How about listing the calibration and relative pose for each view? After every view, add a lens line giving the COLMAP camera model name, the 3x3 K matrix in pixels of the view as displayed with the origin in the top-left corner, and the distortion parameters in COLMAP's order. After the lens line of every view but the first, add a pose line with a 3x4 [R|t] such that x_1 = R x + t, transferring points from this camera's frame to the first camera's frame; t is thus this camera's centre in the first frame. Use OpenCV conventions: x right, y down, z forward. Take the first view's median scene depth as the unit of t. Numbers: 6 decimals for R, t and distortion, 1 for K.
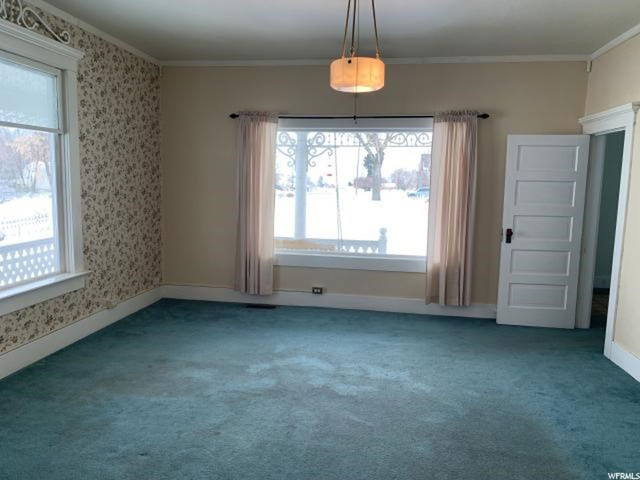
lens RADIAL K [[486.8, 0, 322.3], [0, 486.8, 239.1], [0, 0, 1]] dist [0.005265, 0.003195]
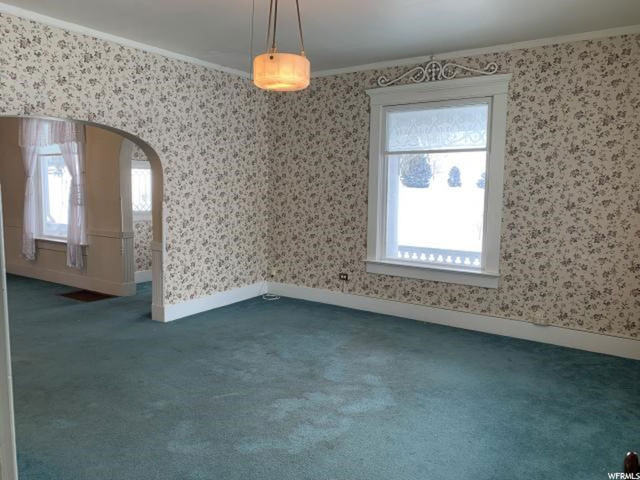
lens RADIAL K [[486.8, 0, 322.3], [0, 486.8, 239.1], [0, 0, 1]] dist [0.005265, 0.003195]
pose [[-0.440503, 0.070247, -0.894999, 0.769969], [-0.132237, 0.980982, 0.142080, -0.134073], [0.887959, 0.180939, -0.422836, 1.292403]]
